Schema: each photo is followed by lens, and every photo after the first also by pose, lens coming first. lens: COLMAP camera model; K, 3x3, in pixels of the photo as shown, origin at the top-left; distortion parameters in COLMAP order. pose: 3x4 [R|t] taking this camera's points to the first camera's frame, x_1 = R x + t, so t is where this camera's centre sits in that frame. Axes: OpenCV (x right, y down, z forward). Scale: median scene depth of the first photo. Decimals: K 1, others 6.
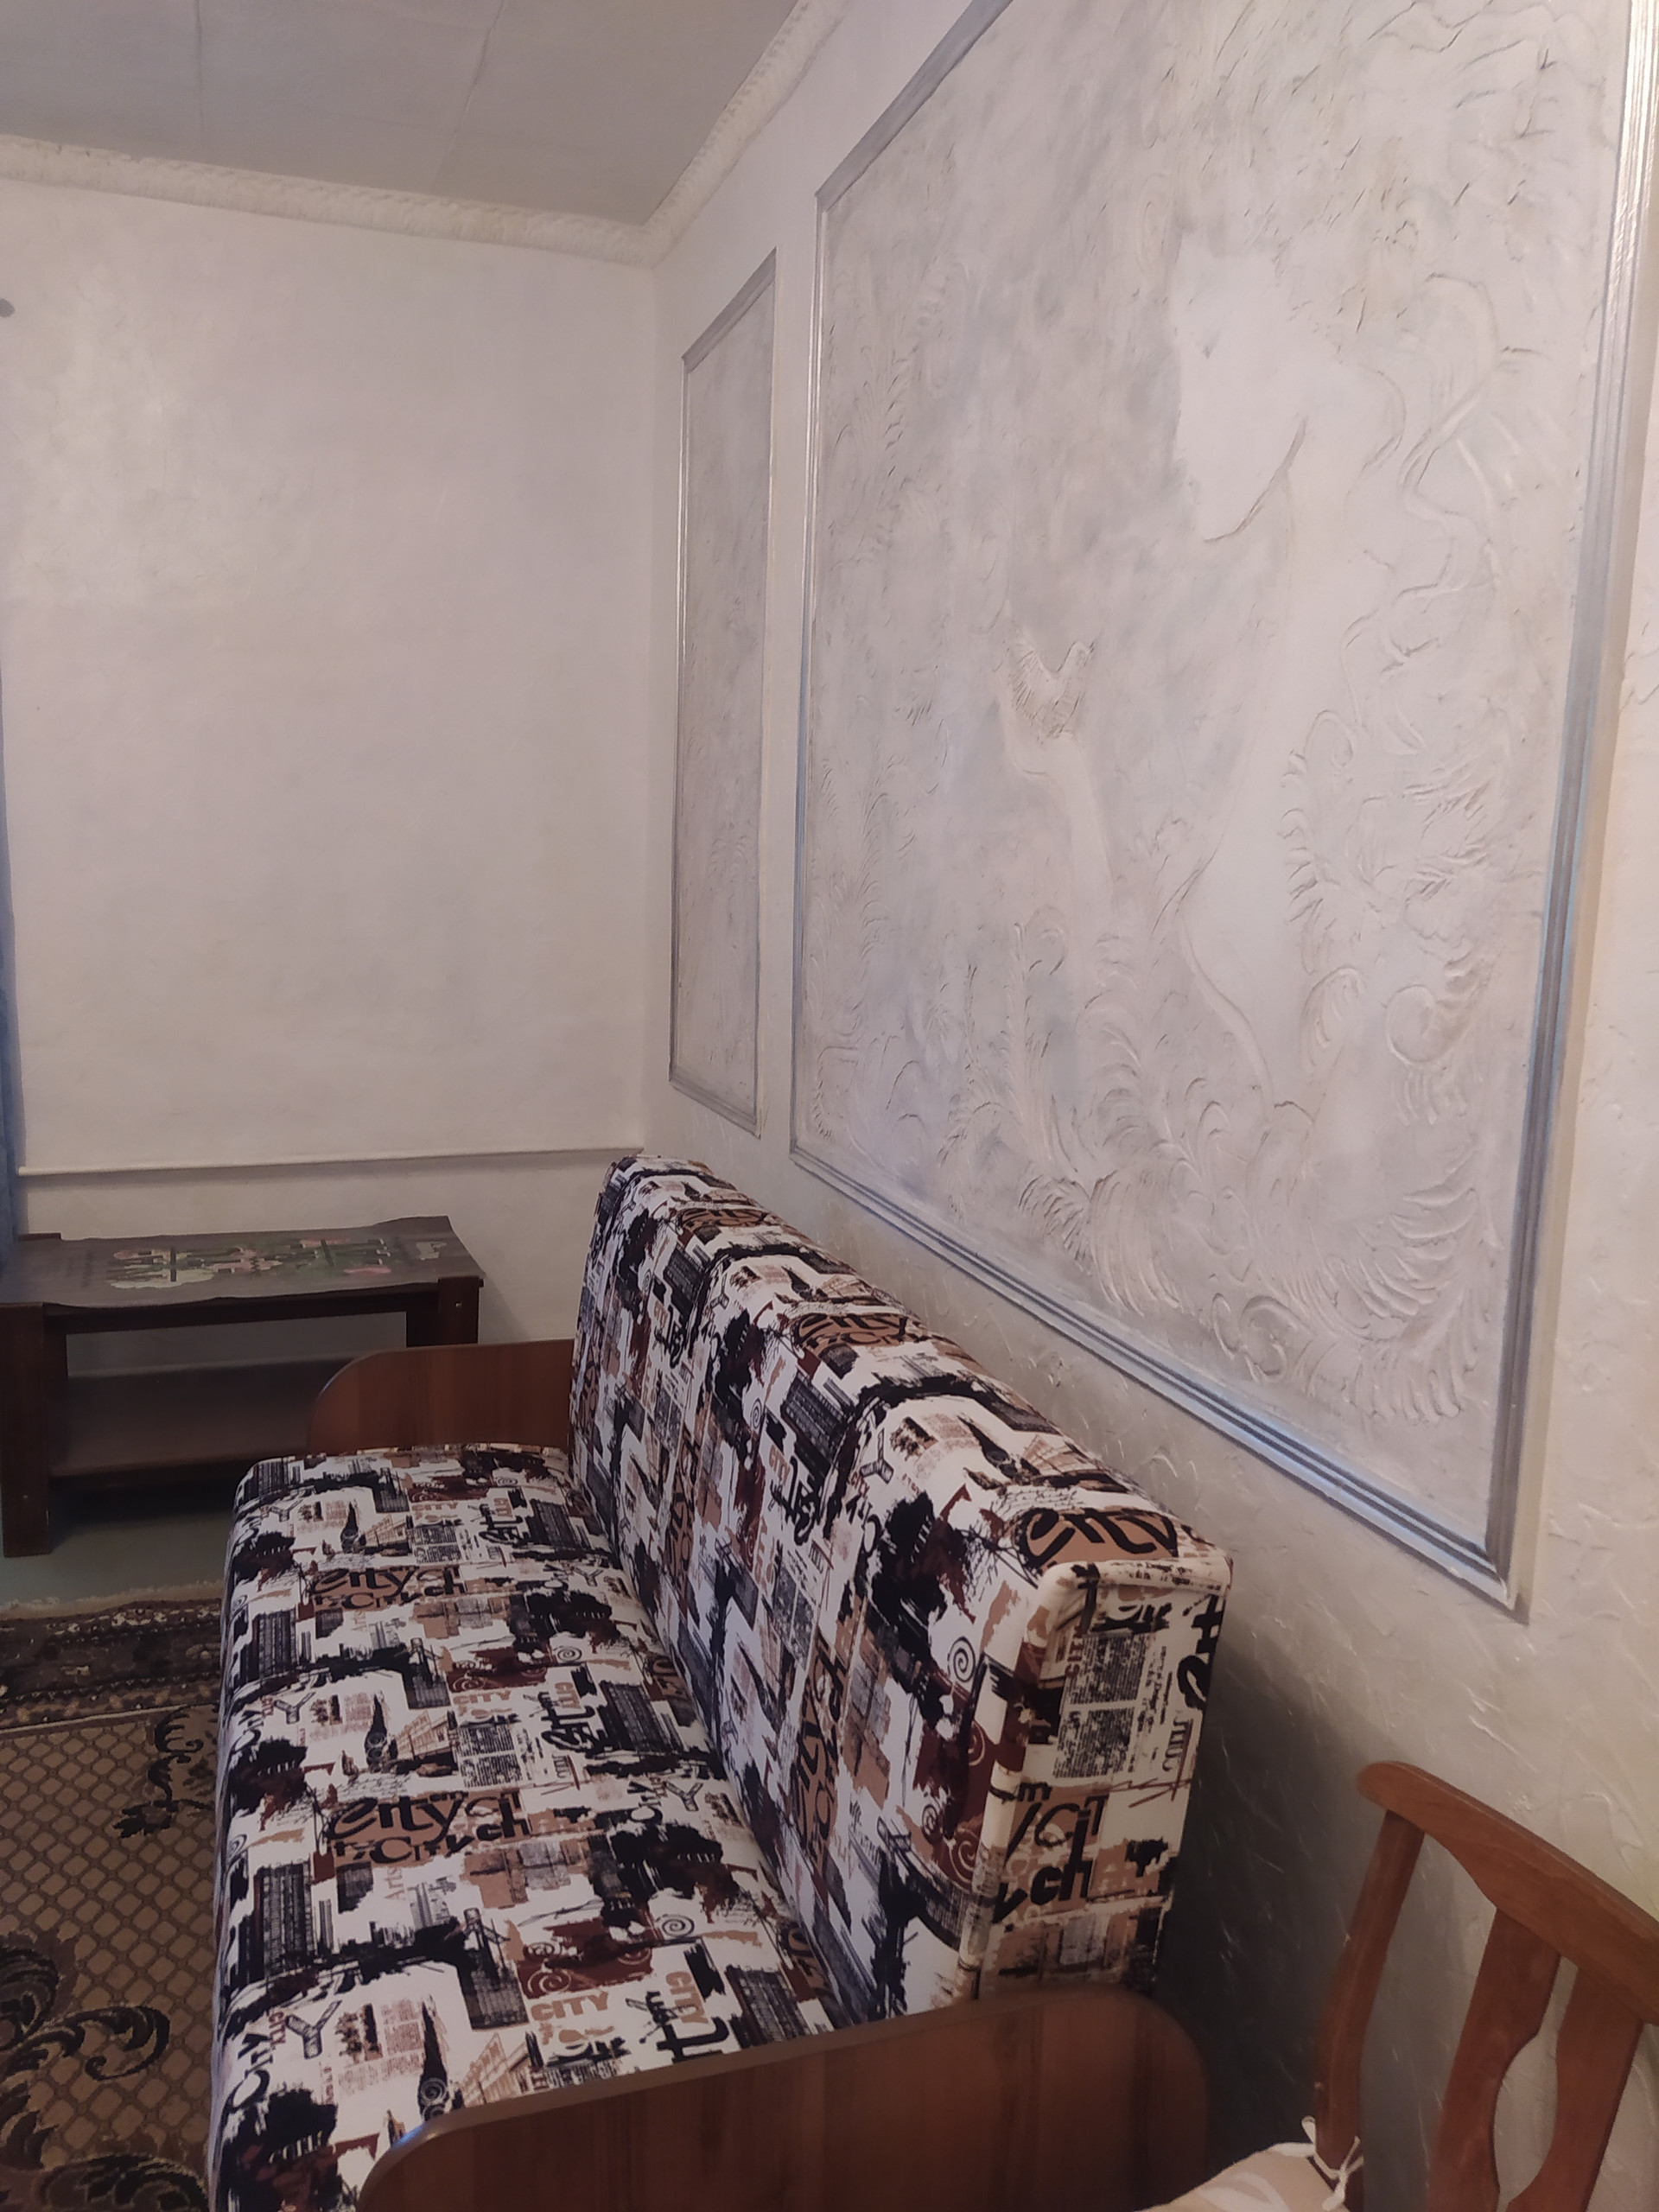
lens RADIAL K [[1671.2, 0, 823.2], [0, 1671.2, 1117.4], [0, 0, 1]] dist [0.080609, -0.101915]
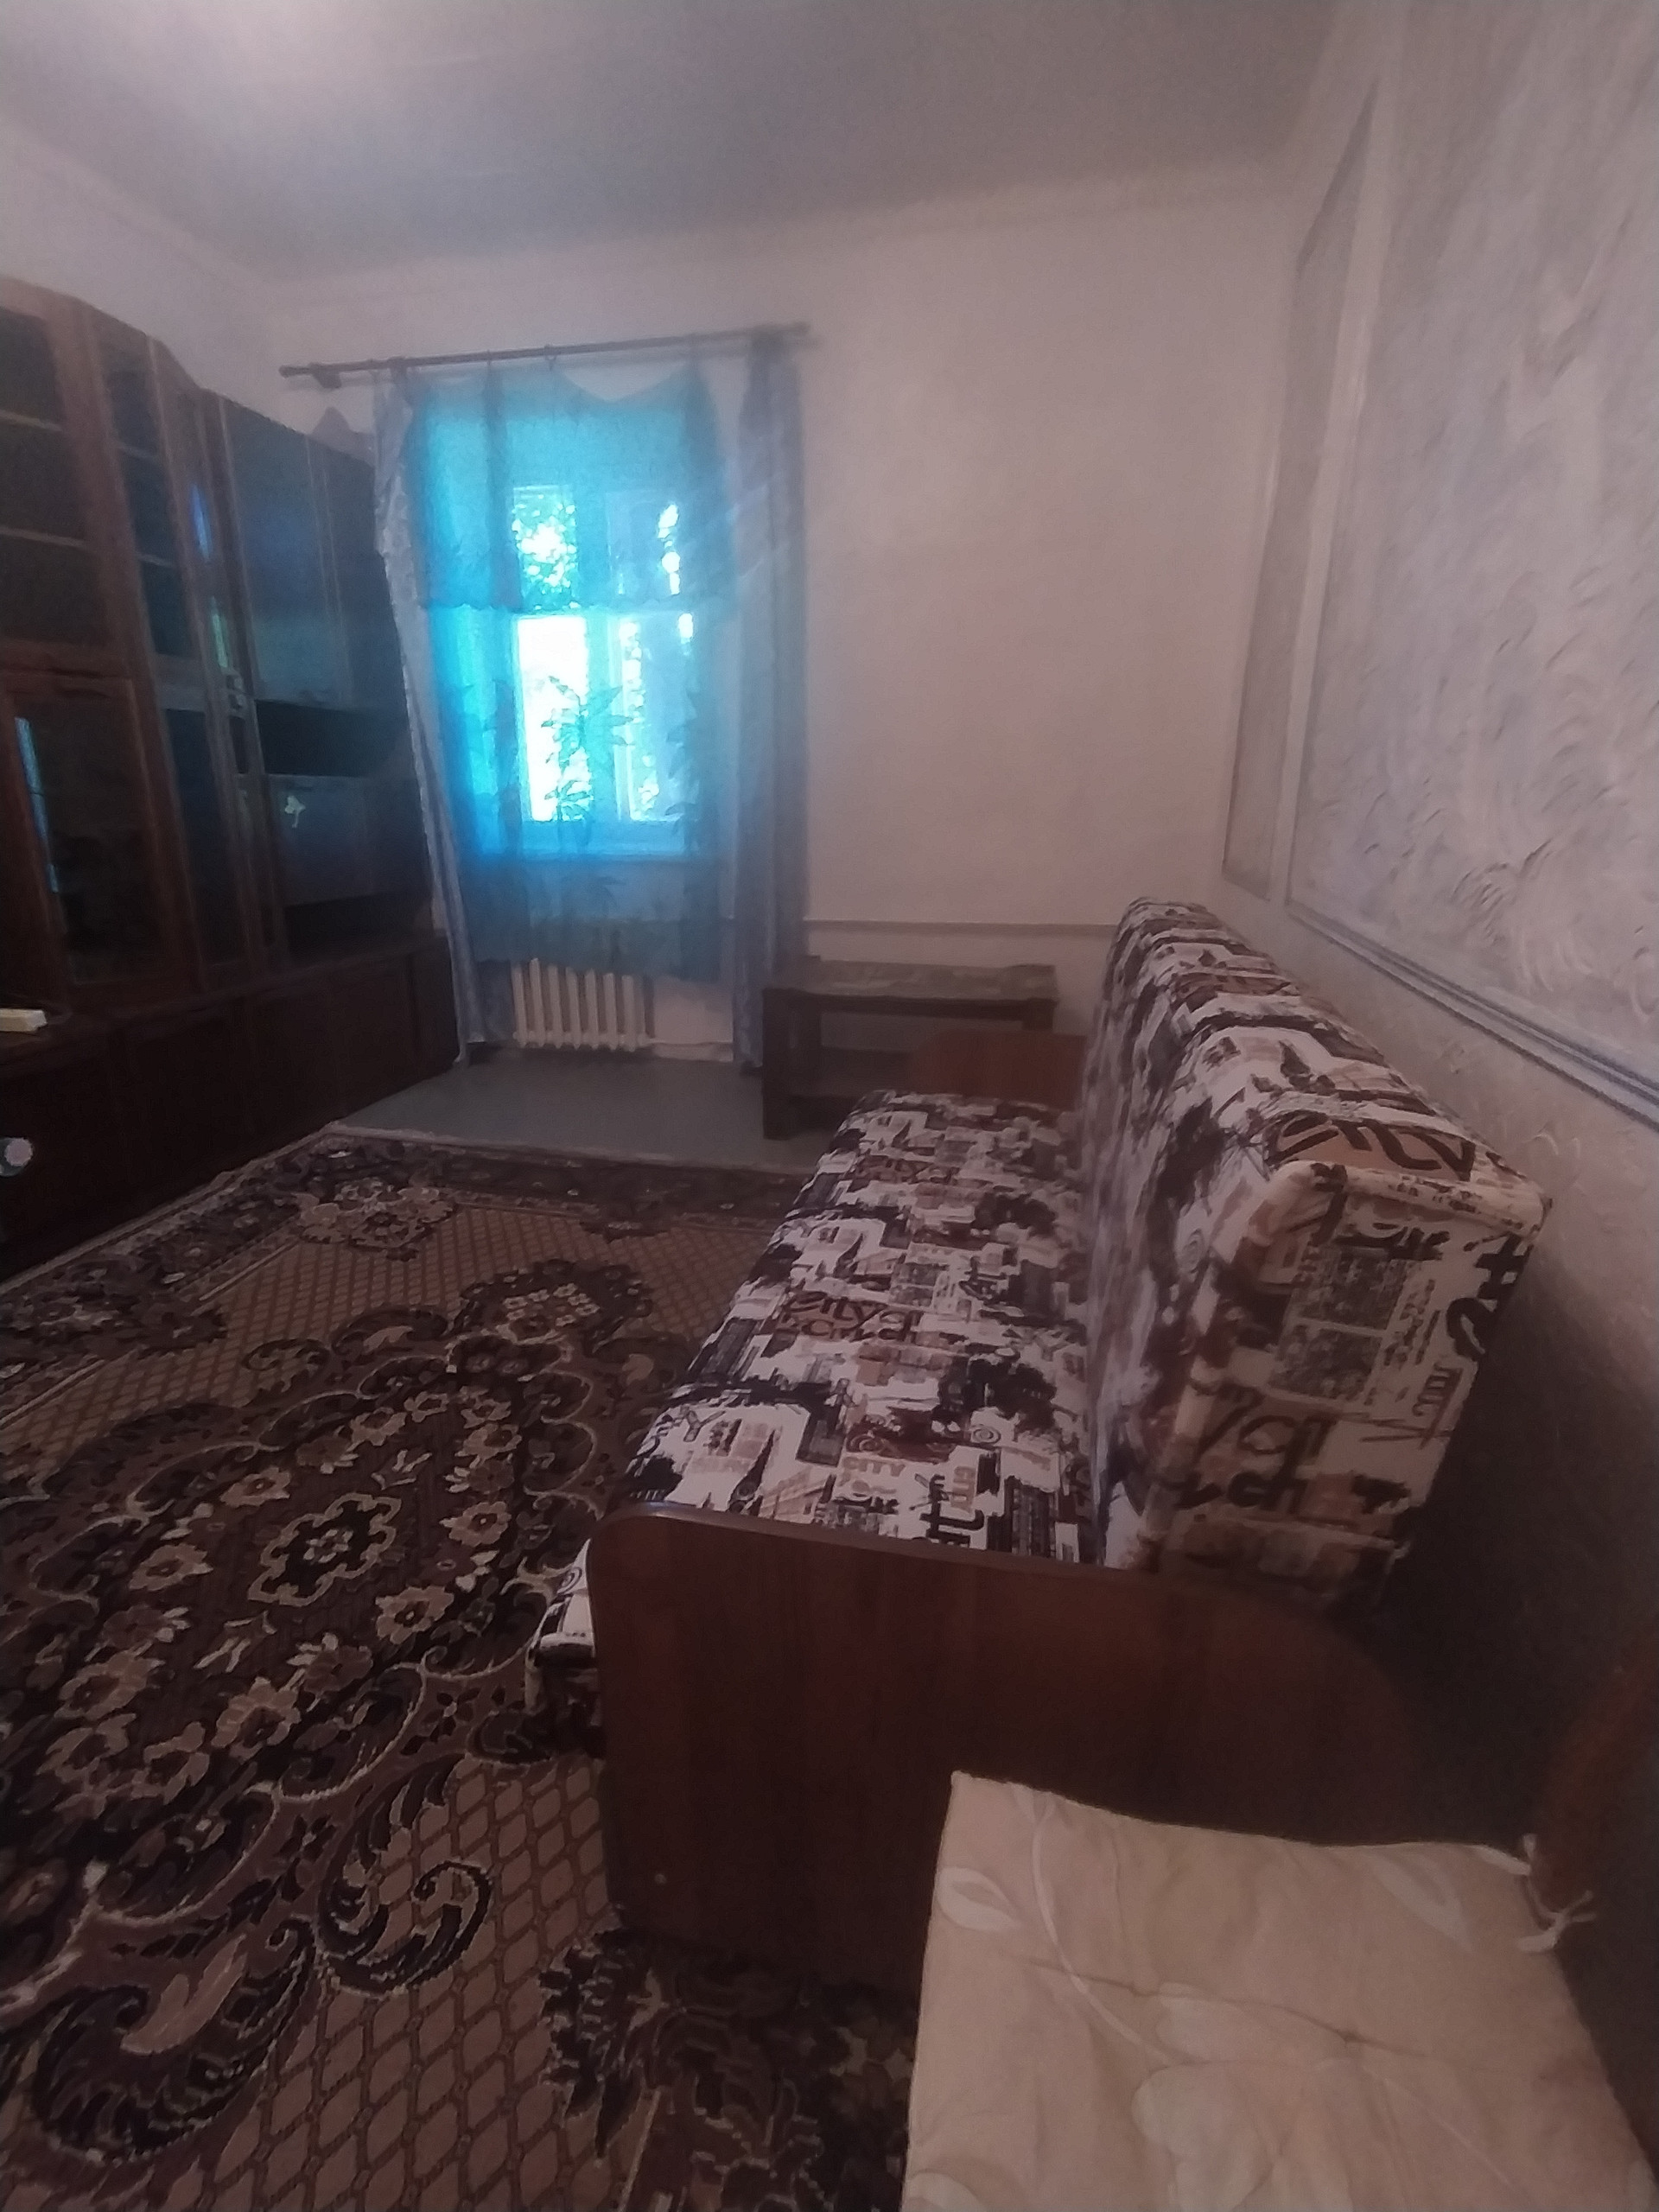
lens RADIAL K [[1013.4, 0, 827.3], [0, 1013.4, 1113.0], [0, 0, 1]] dist [-0.027349, 0.018760]
pose [[0.858391, 0.131867, -0.495758, 0.112648], [-0.058167, 0.985184, 0.161336, 0.103577], [0.509688, -0.109653, 0.853343, 0.260656]]
